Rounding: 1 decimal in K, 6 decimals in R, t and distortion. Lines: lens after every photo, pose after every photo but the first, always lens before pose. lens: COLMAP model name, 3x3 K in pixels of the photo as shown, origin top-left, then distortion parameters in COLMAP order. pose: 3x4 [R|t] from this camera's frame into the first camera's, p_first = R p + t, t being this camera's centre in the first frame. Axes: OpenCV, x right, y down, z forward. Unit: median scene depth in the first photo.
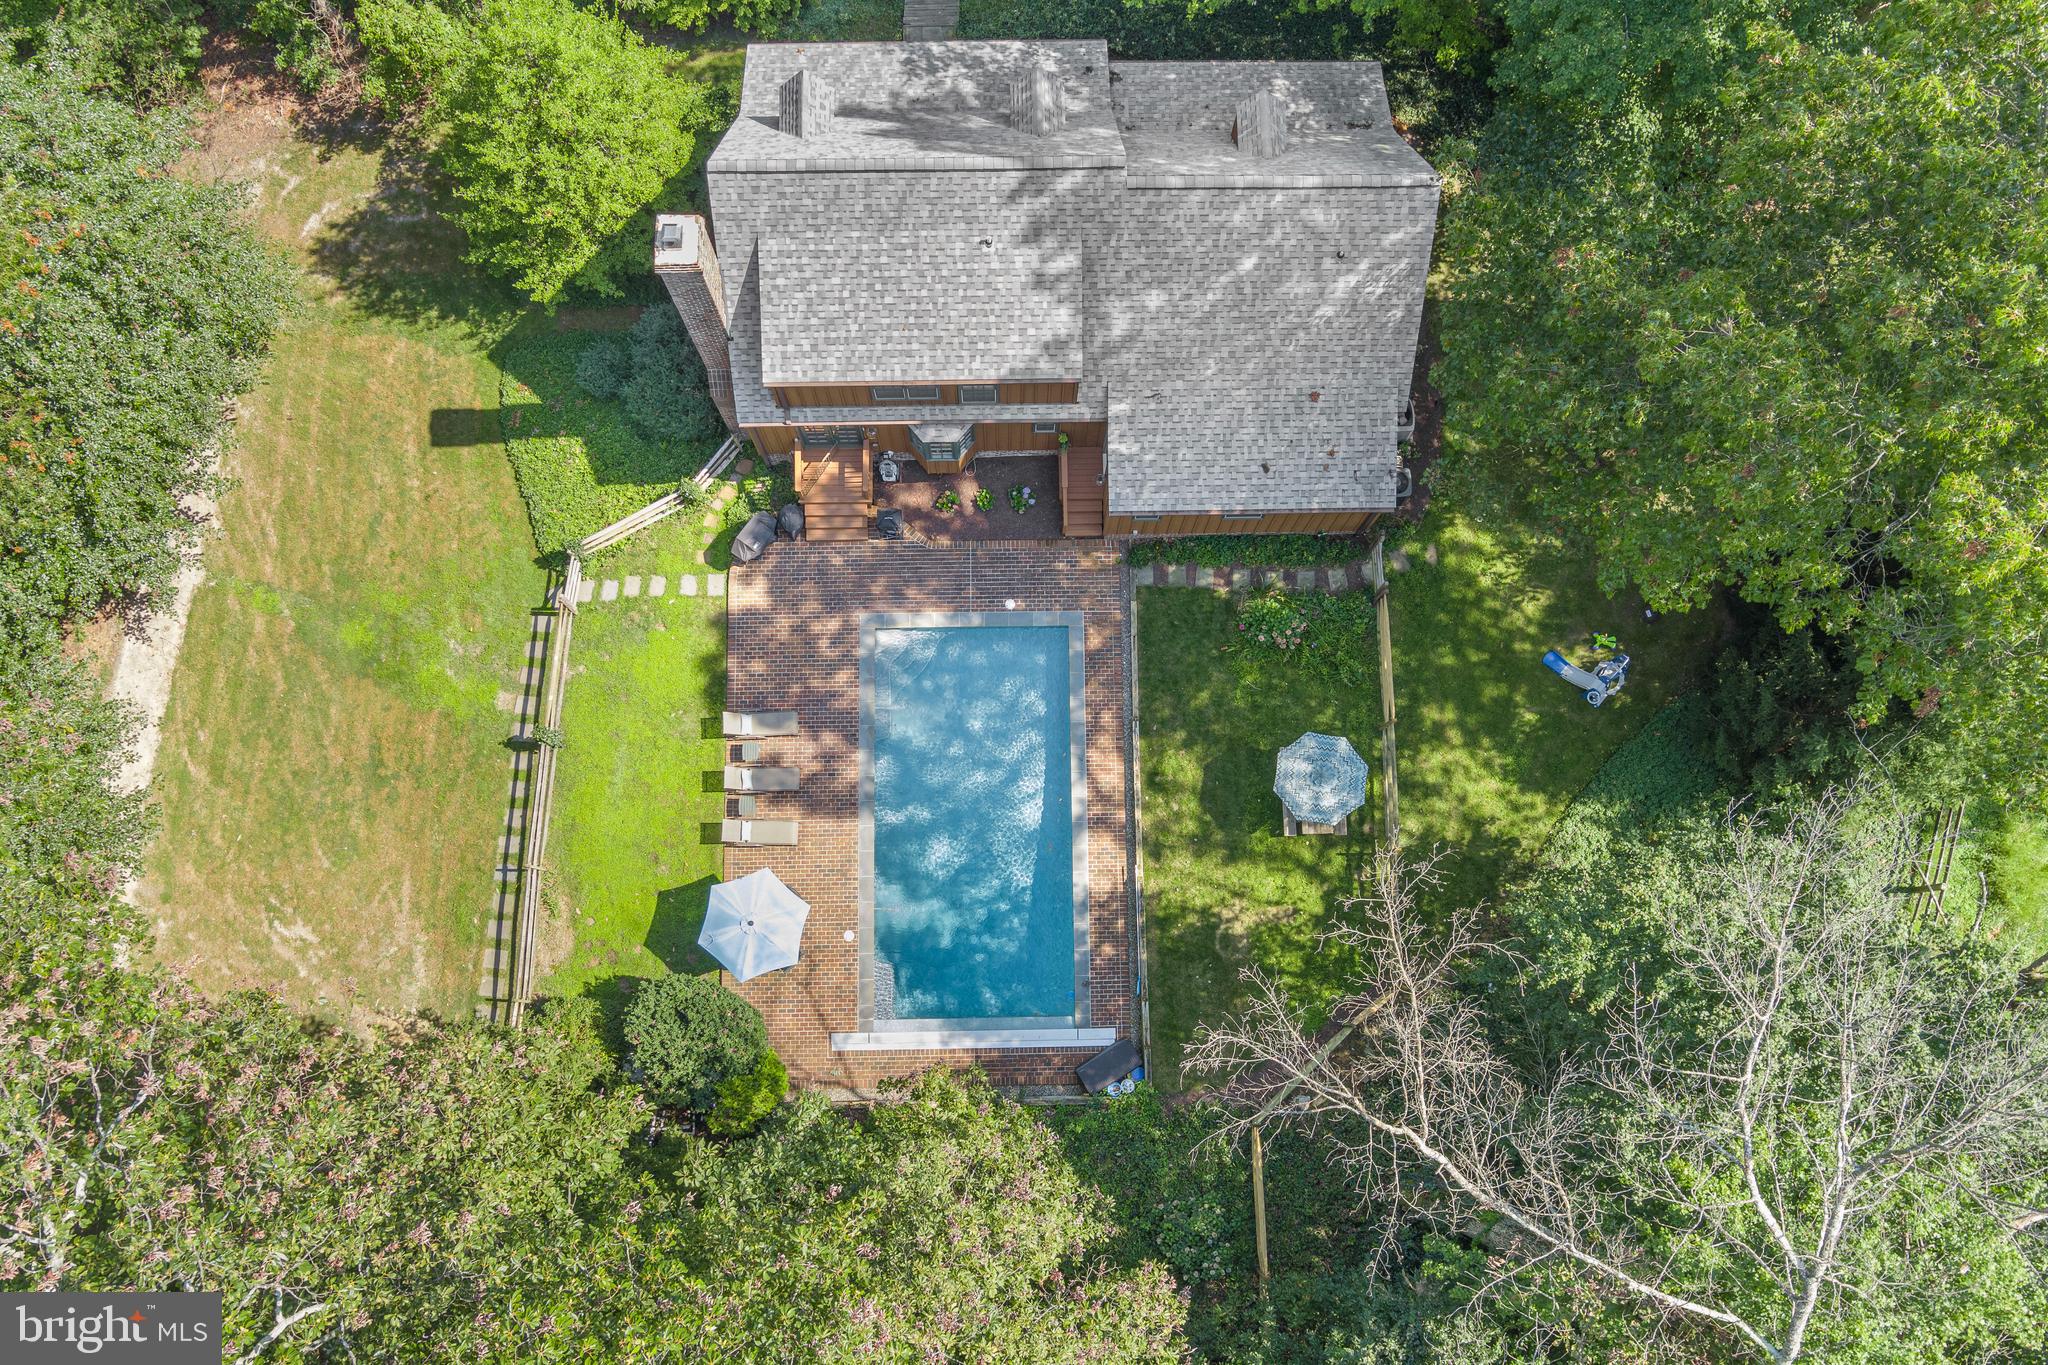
lens RADIAL K [[1650.3, 0, 1024.2], [0, 1650.3, 690.5], [0, 0, 1]] dist [-0.050444, -0.019546]
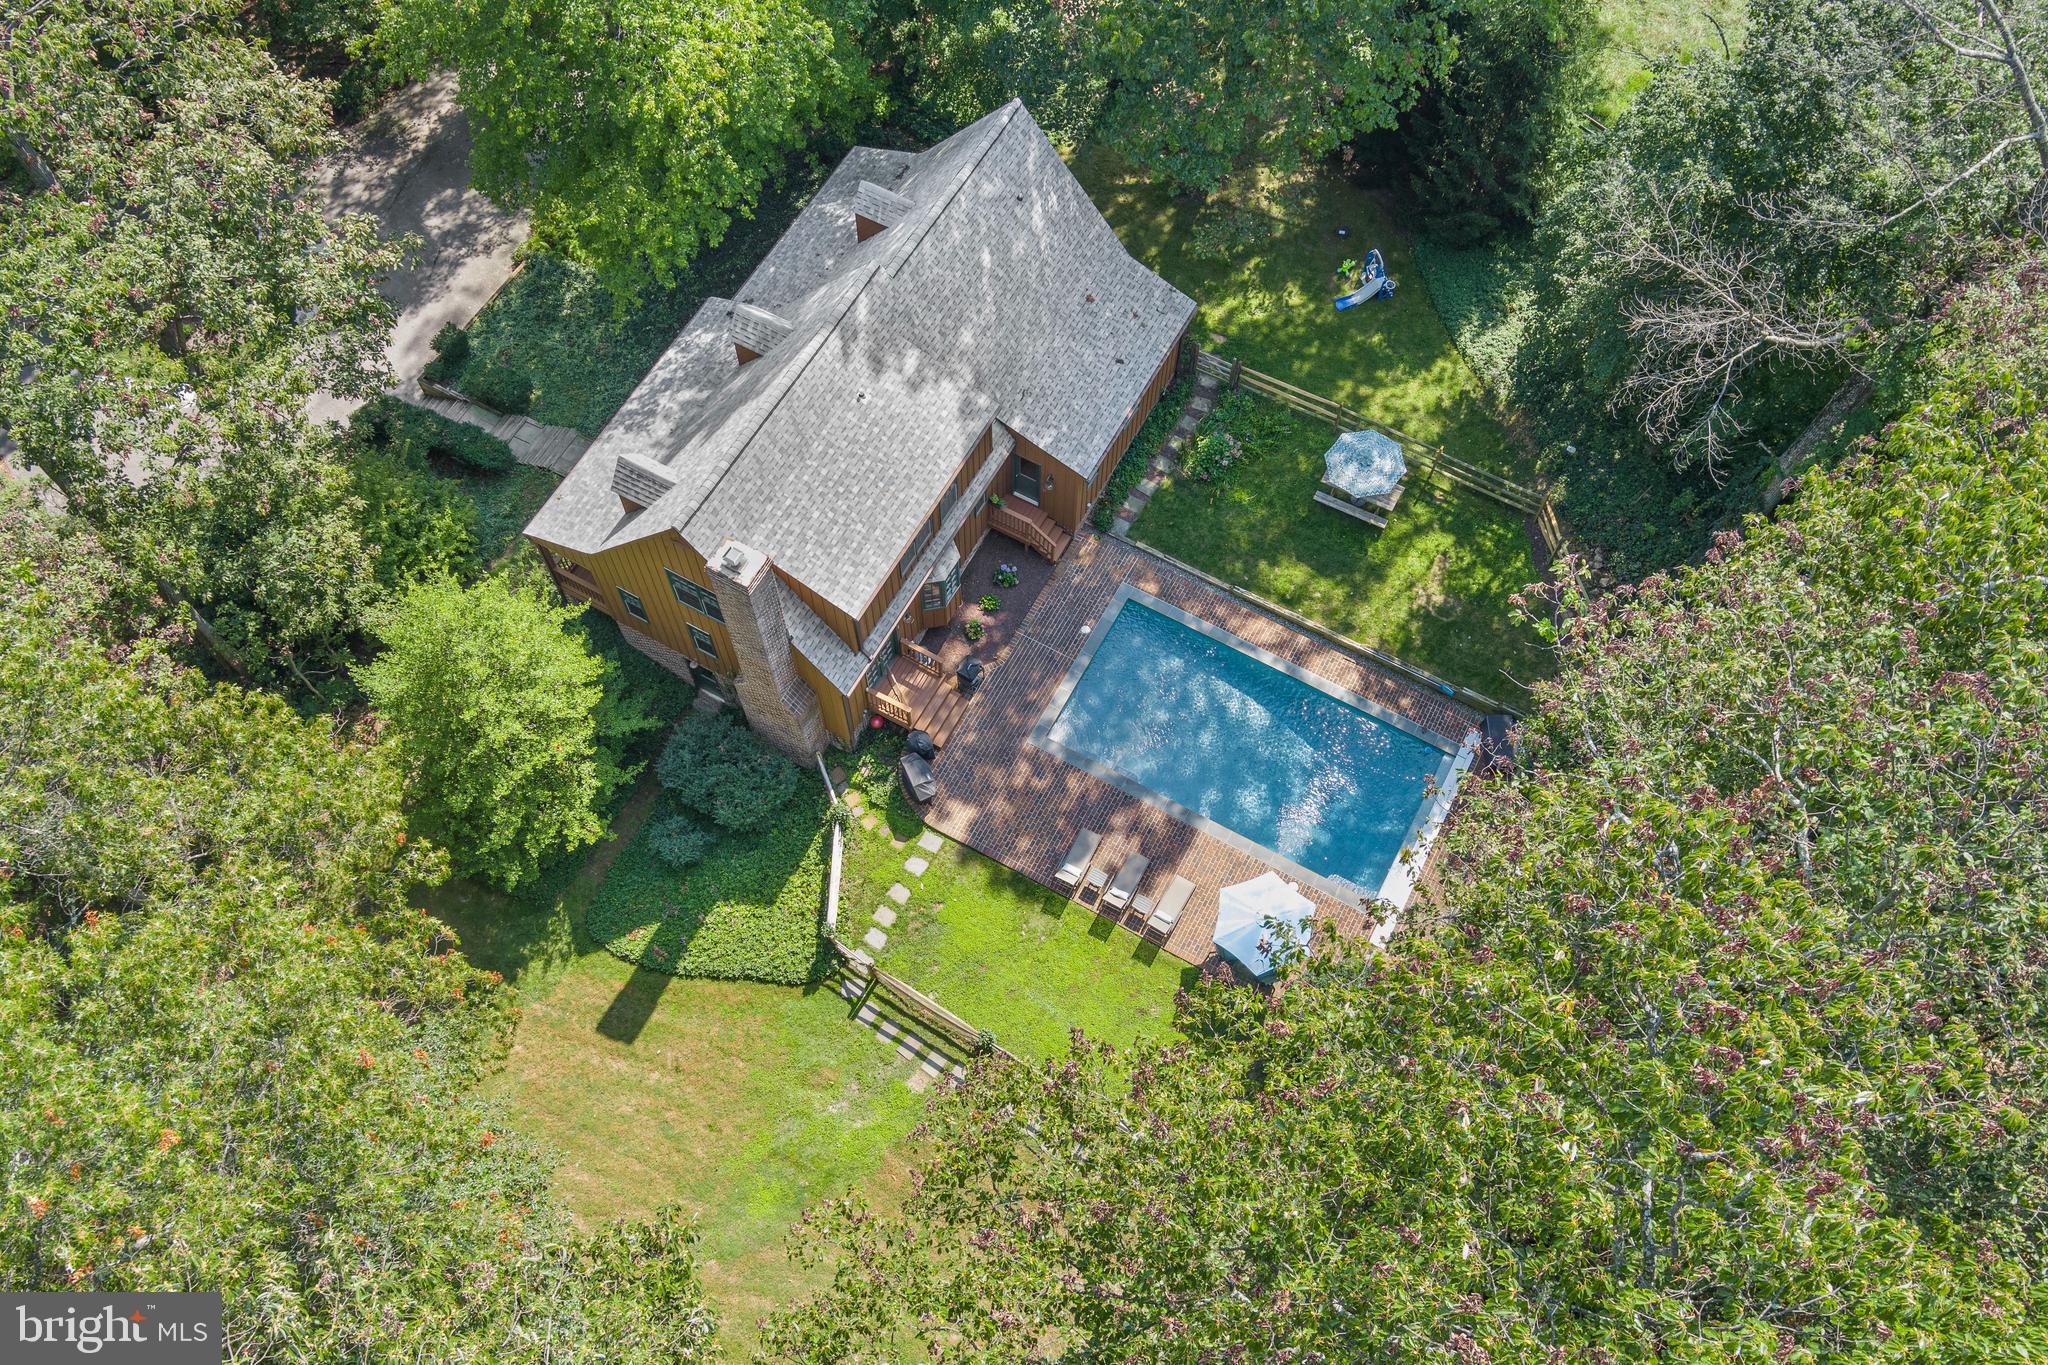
lens RADIAL K [[1650.3, 0, 1015.0], [0, 1650.3, 700.2], [0, 0, 1]] dist [-0.050444, -0.019546]
pose [[0.497847, -0.787354, 0.363623, -0.480741], [0.853143, 0.519970, -0.042170, -0.022387], [-0.155870, 0.331216, 0.930591, -0.003693]]
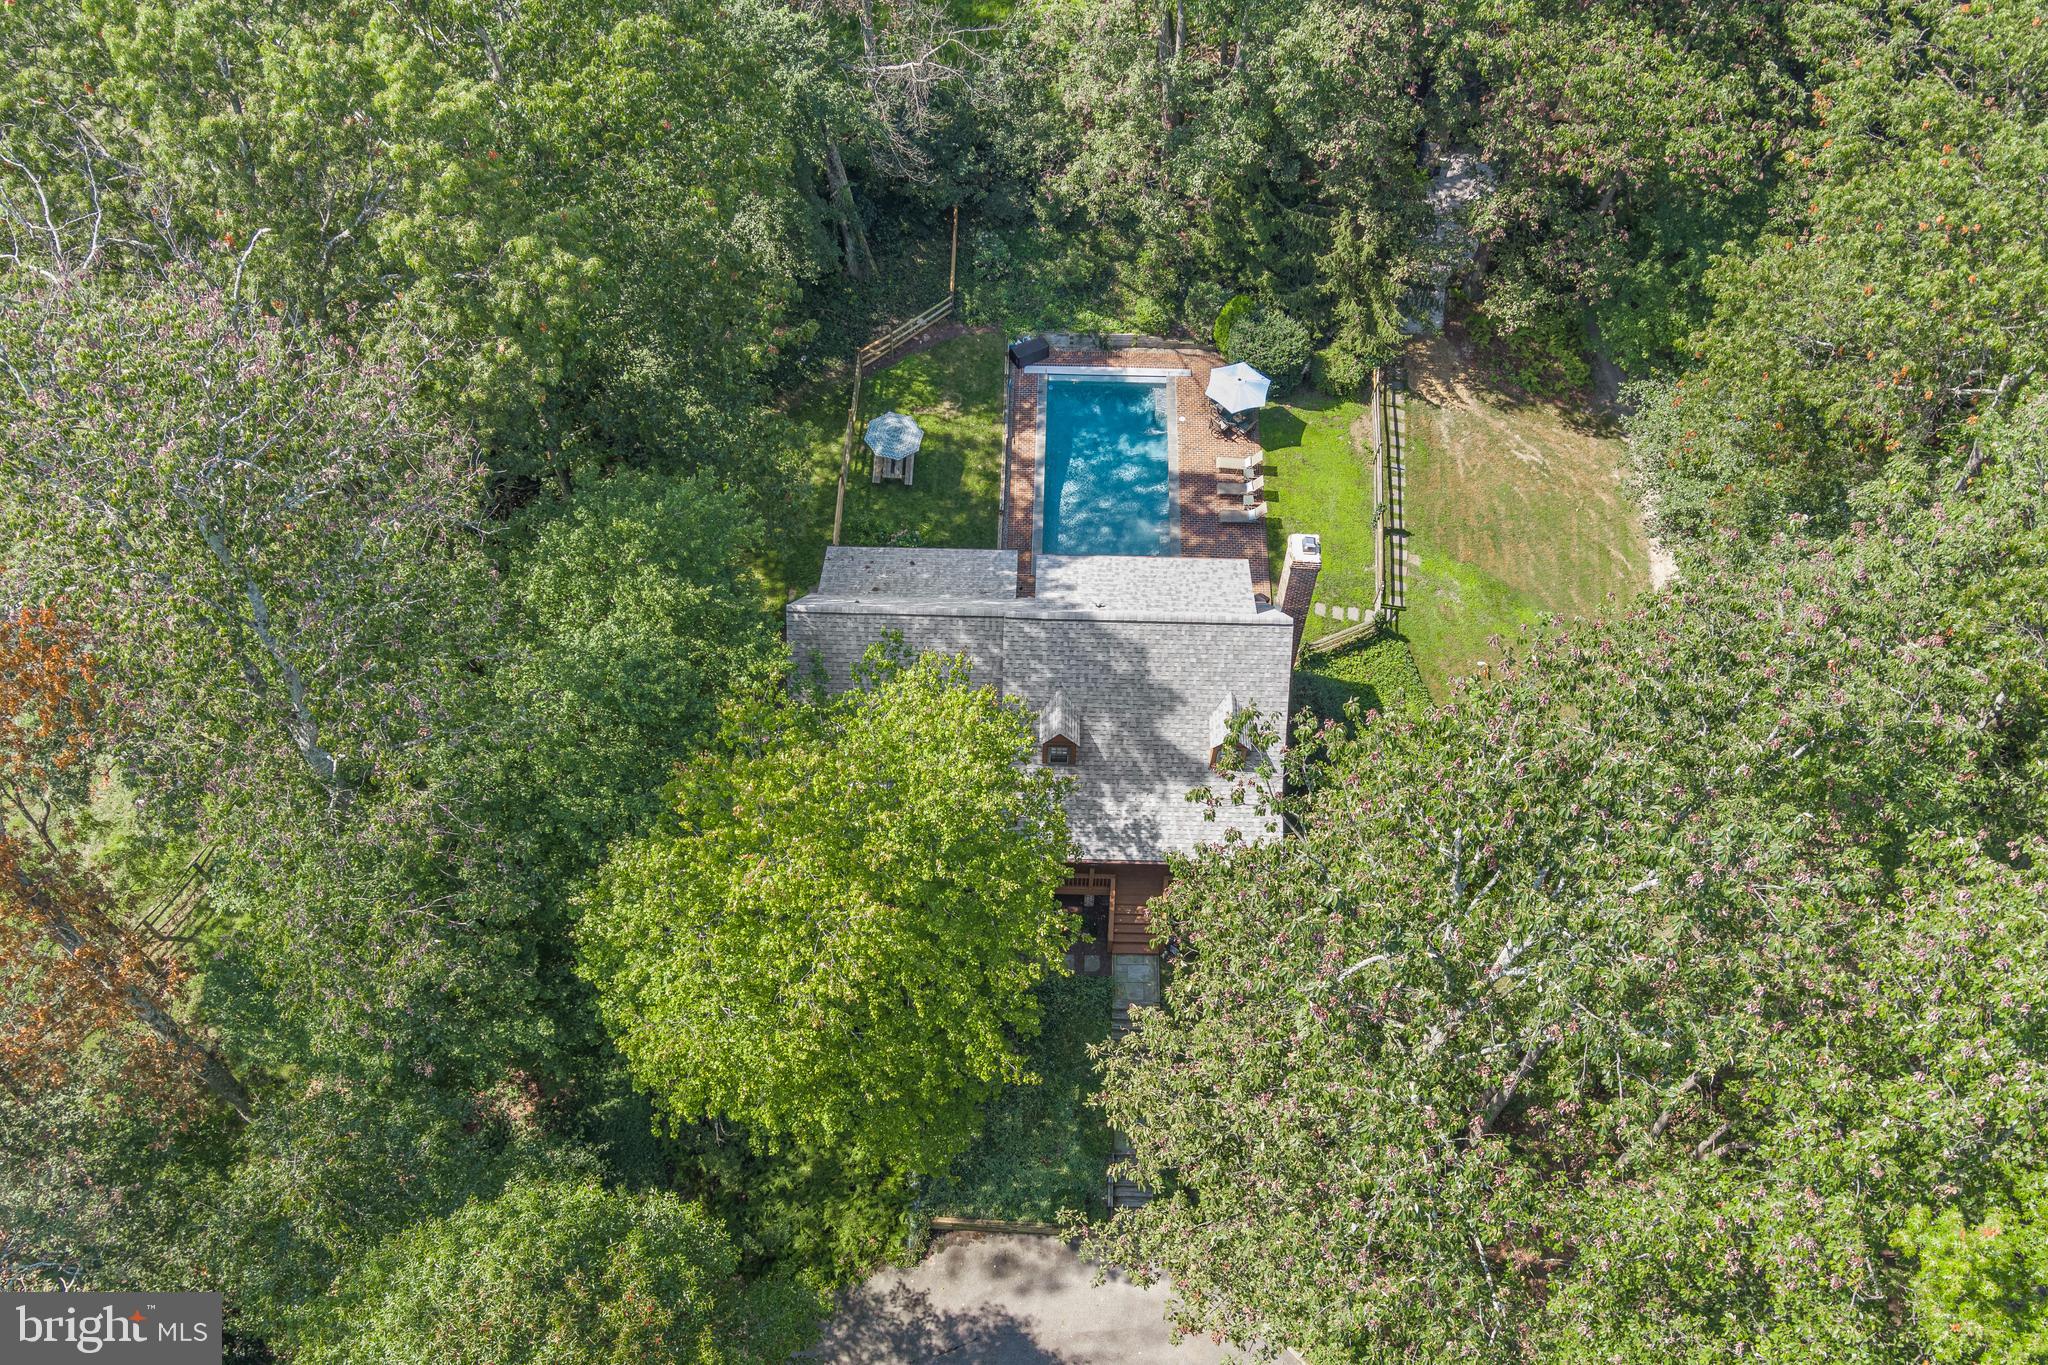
lens RADIAL K [[1650.3, 0, 1019.1], [0, 1650.3, 688.7], [0, 0, 1]] dist [-0.050444, -0.019546]
pose [[-0.998932, -0.044299, 0.013101, 0.023211], [0.041173, -0.725181, 0.687326, -1.171741], [-0.020947, 0.687132, 0.726231, -0.009711]]
